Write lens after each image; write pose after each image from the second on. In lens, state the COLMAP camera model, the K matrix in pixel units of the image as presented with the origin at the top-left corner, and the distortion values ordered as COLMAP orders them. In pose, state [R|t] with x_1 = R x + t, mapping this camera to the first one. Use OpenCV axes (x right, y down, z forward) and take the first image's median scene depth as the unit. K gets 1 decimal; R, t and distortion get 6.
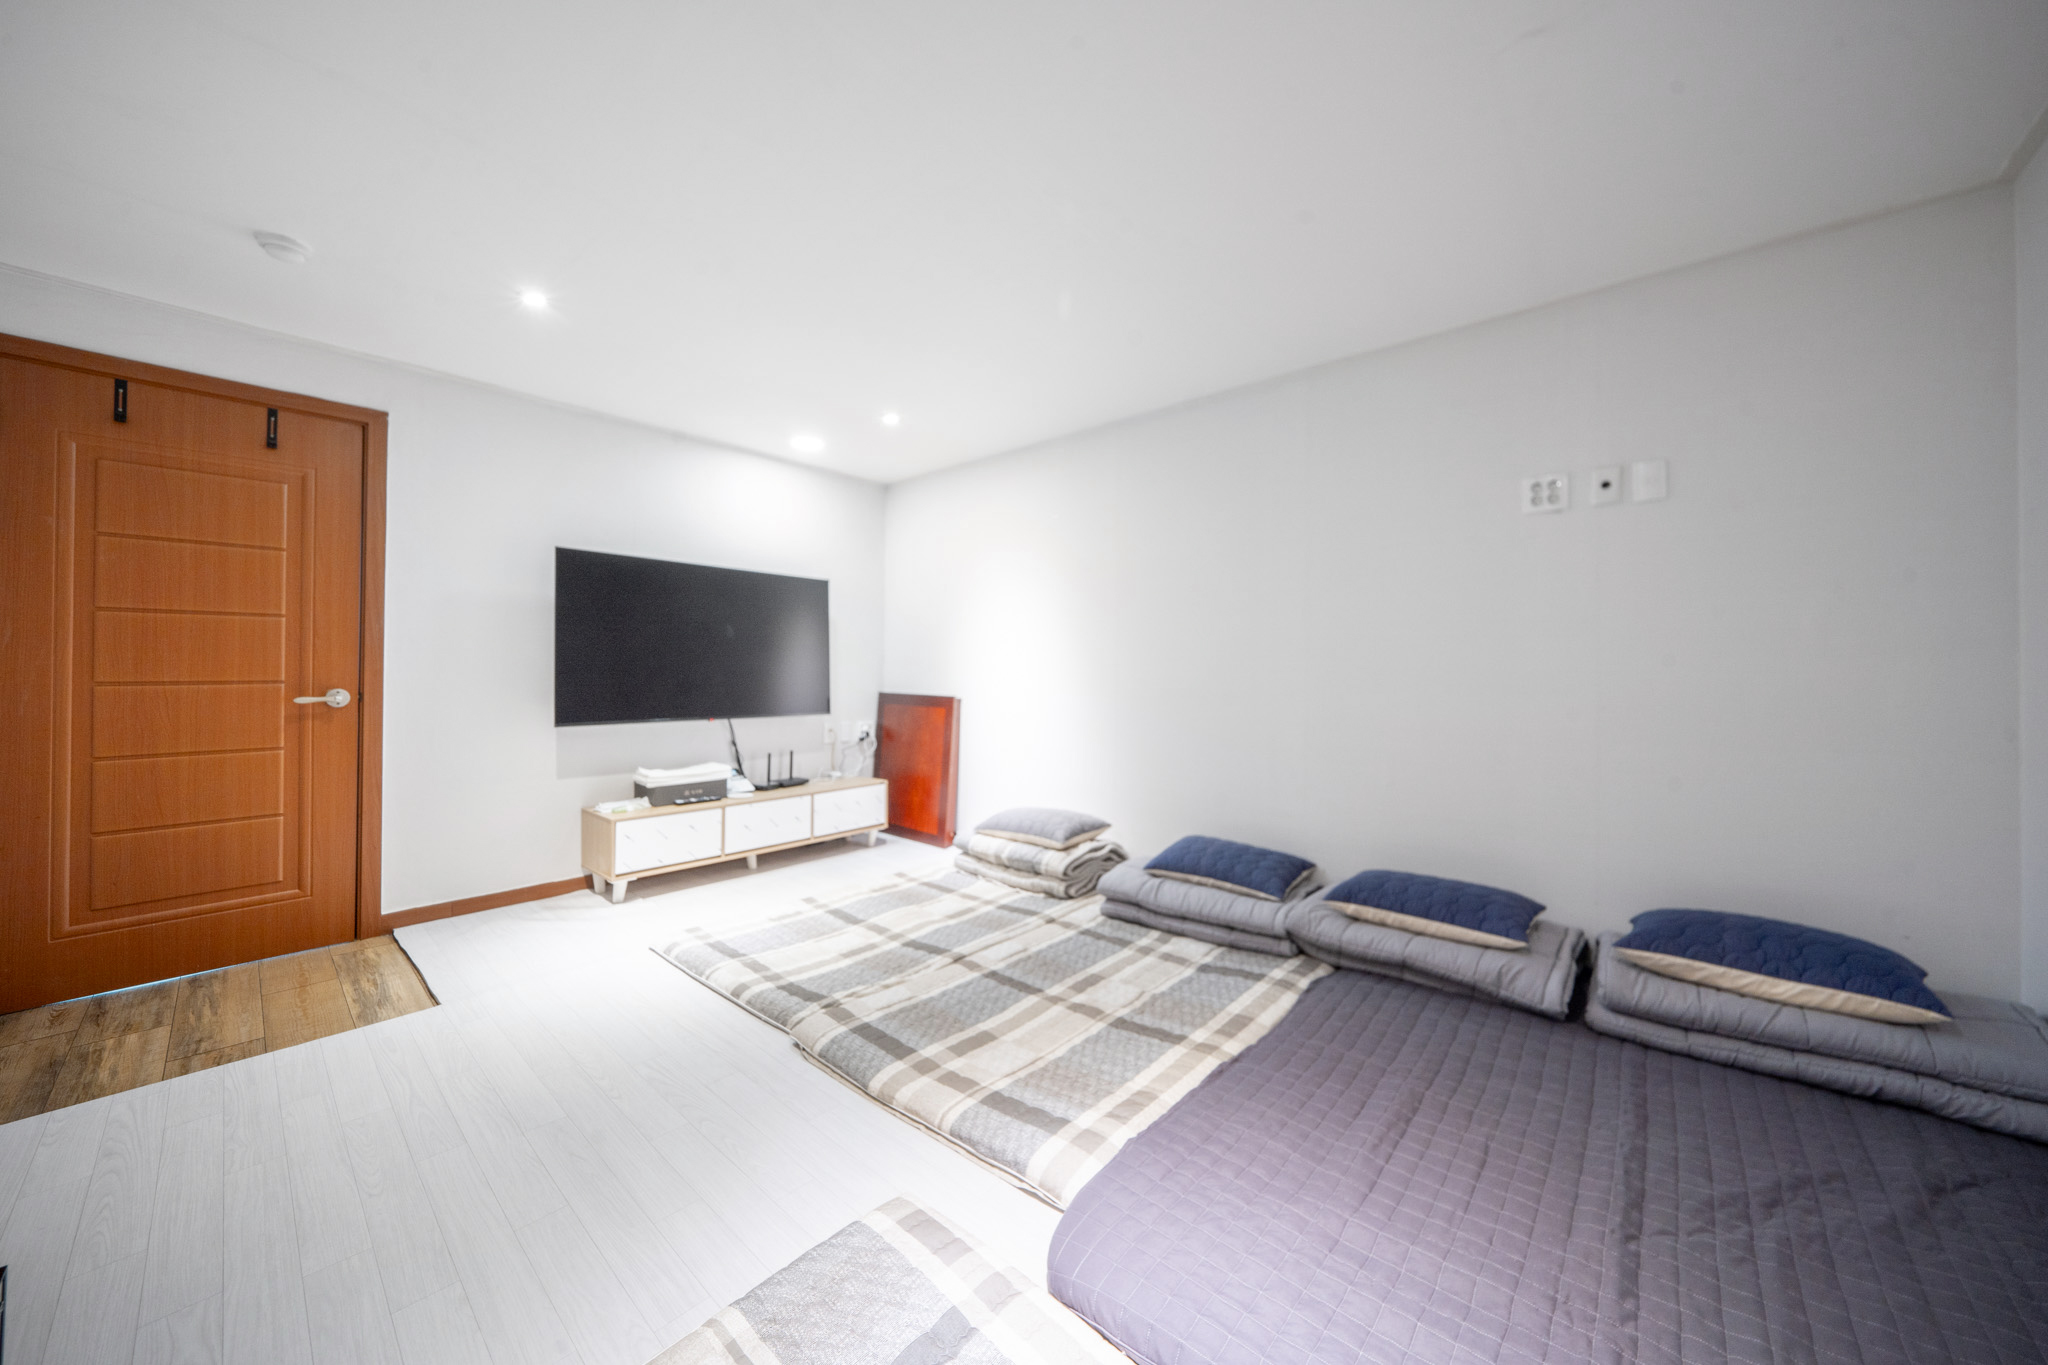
lens RADIAL K [[704.2, 0, 1044.4], [0, 704.2, 666.1], [0, 0, 1]] dist [0.000153, -0.000002]
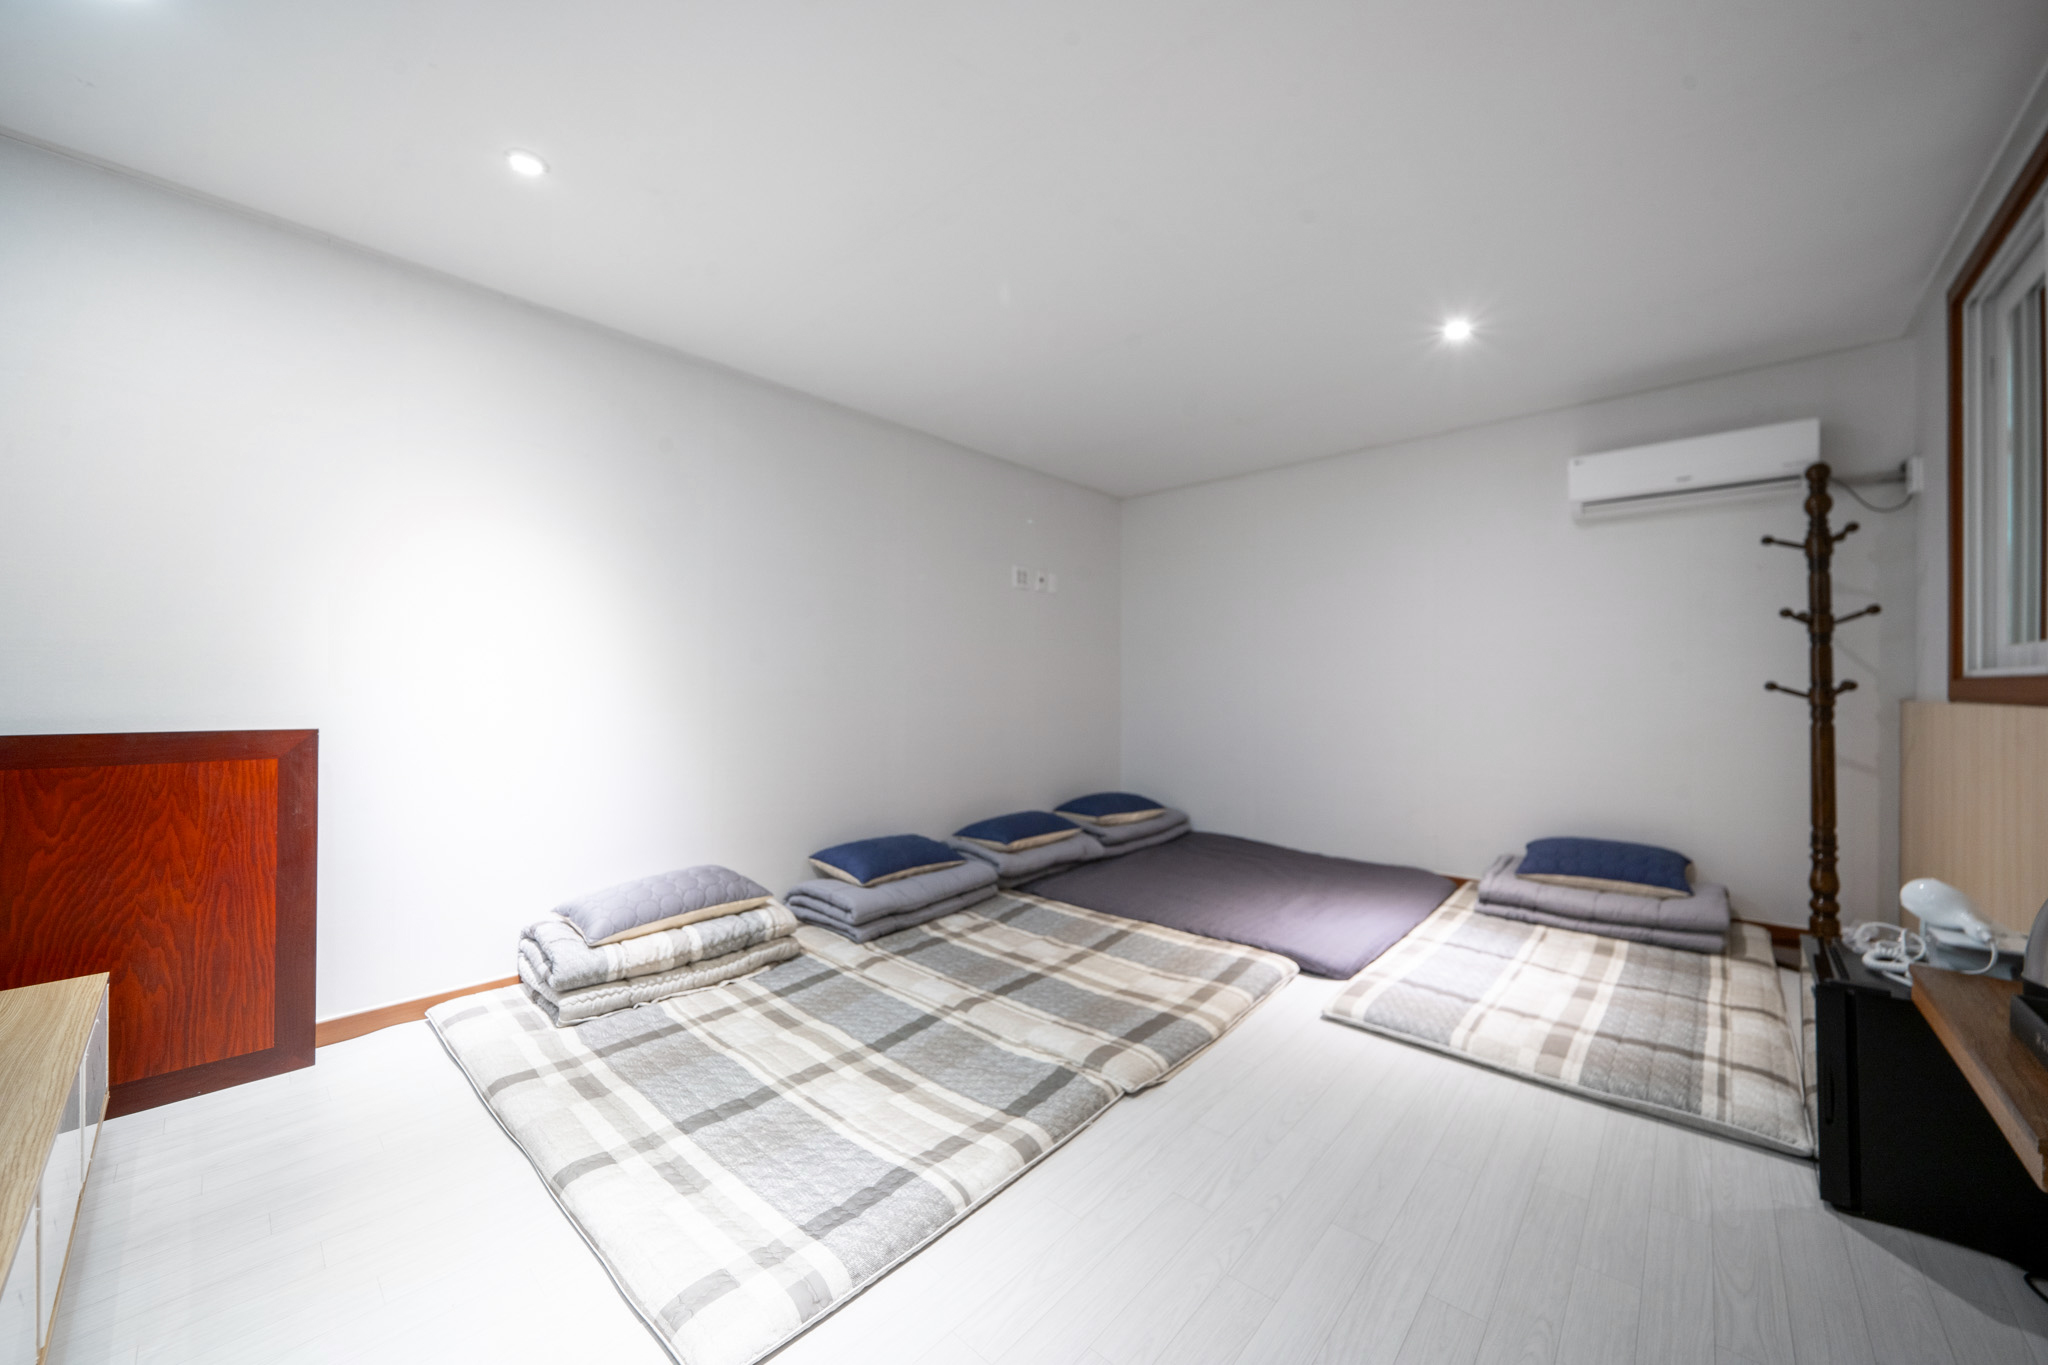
lens RADIAL K [[751.8, 0, 1013.5], [0, 751.8, 689.6], [0, 0, 1]] dist [0.001326, 0.000004]
pose [[0.029598, -0.000476, 0.999562, -1.005492], [-0.007341, 0.999973, 0.000694, 0.022847], [-0.999535, -0.007359, 0.029594, 0.873371]]
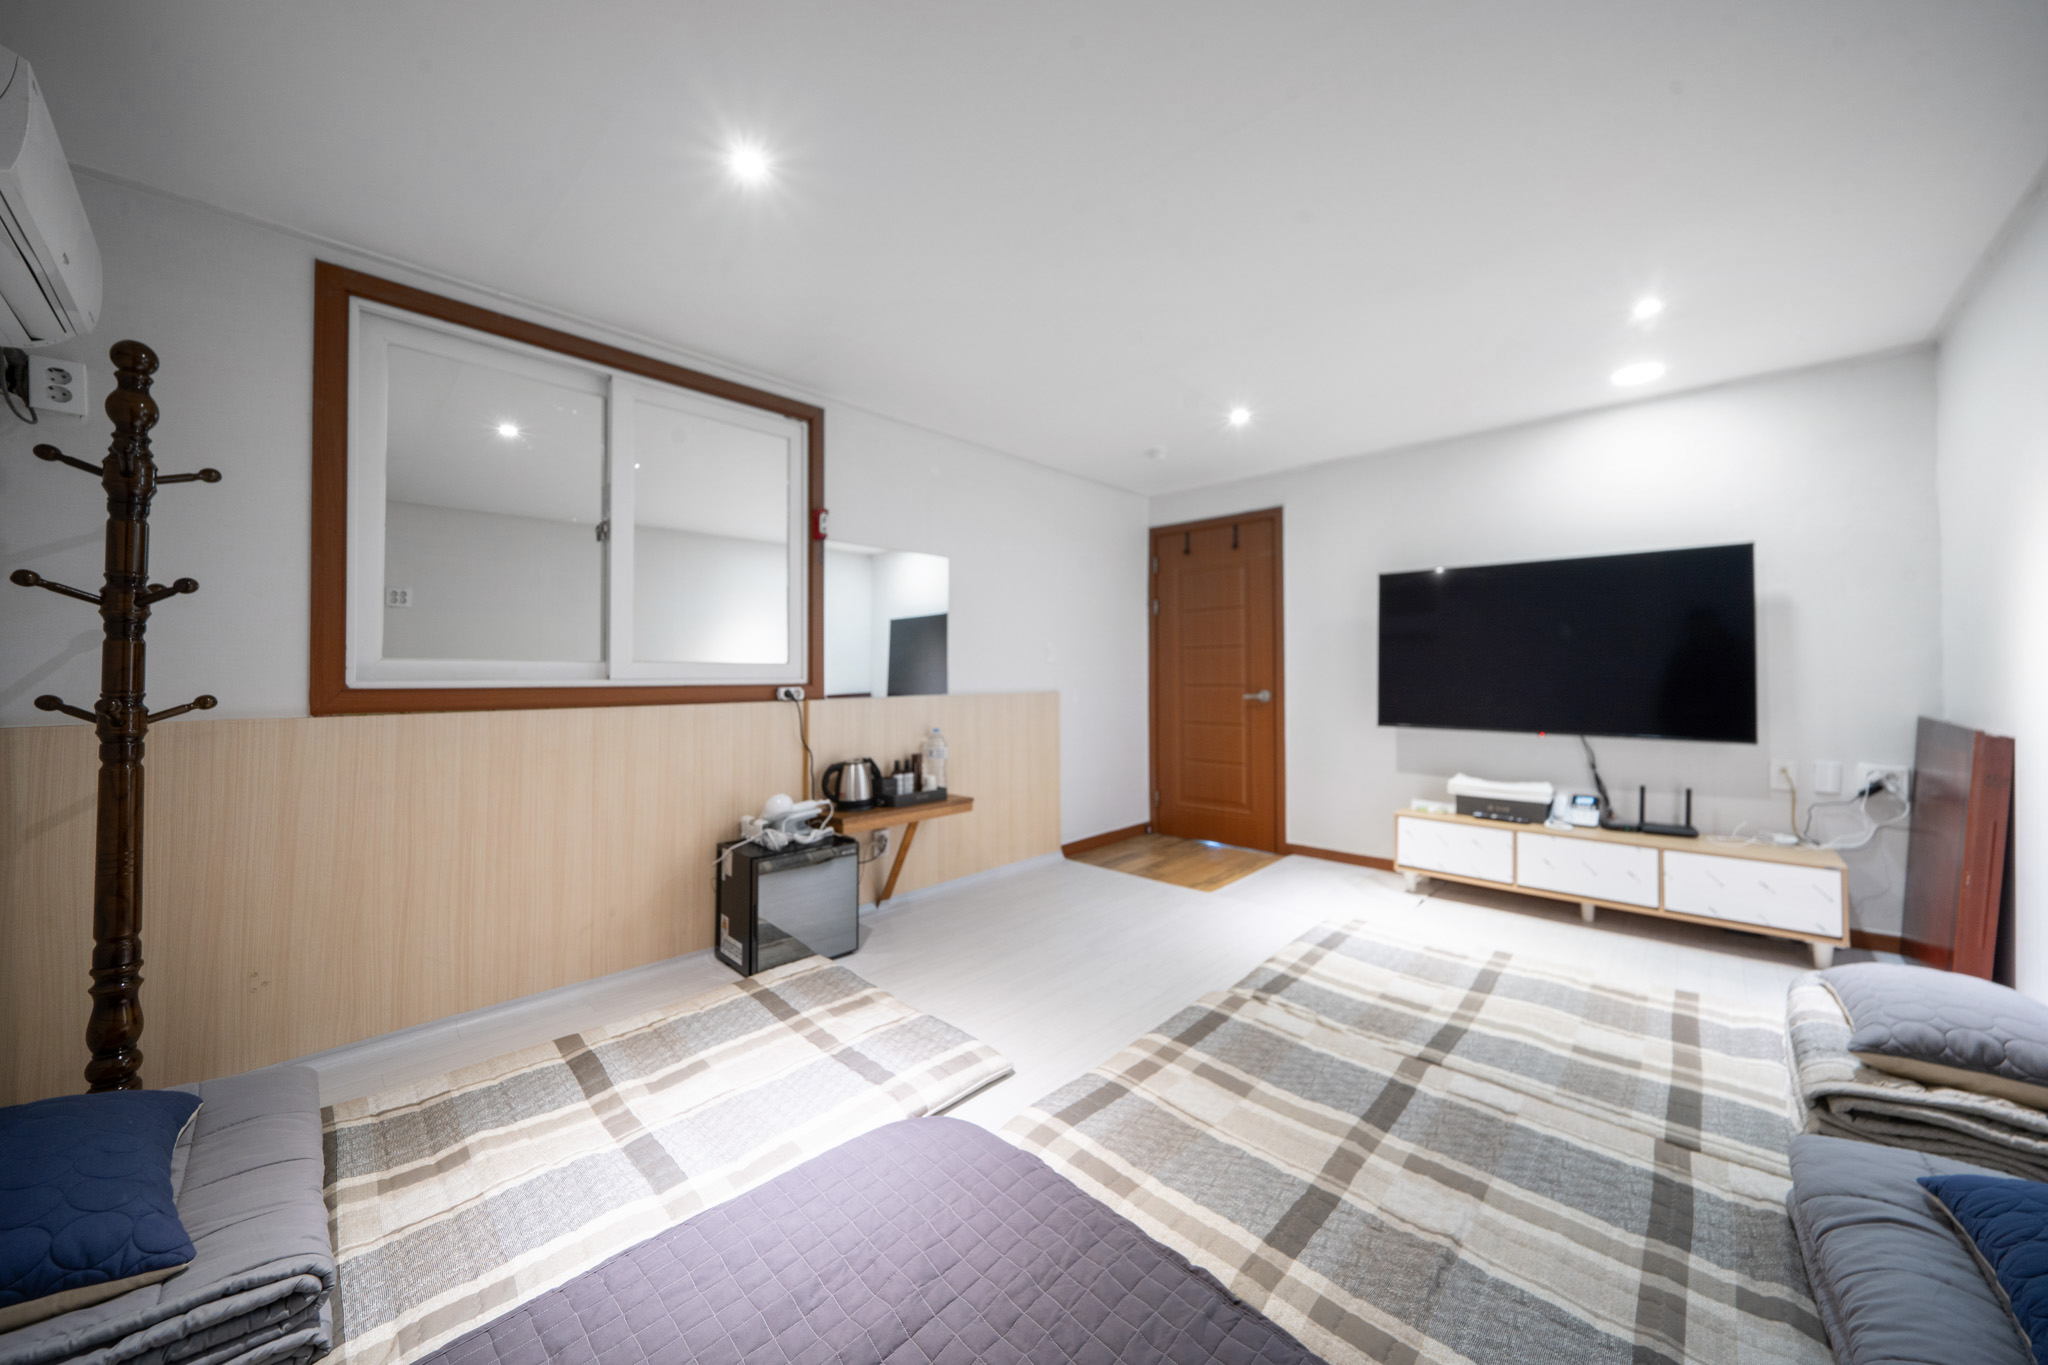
lens RADIAL K [[704.2, 0, 1044.4], [0, 704.2, 666.1], [0, 0, 1]] dist [0.000153, -0.000002]
pose [[-0.020394, -0.012725, -0.999711, 0.636418], [0.010586, 0.999860, -0.012943, -0.006973], [0.999736, -0.010847, -0.020256, 0.585424]]
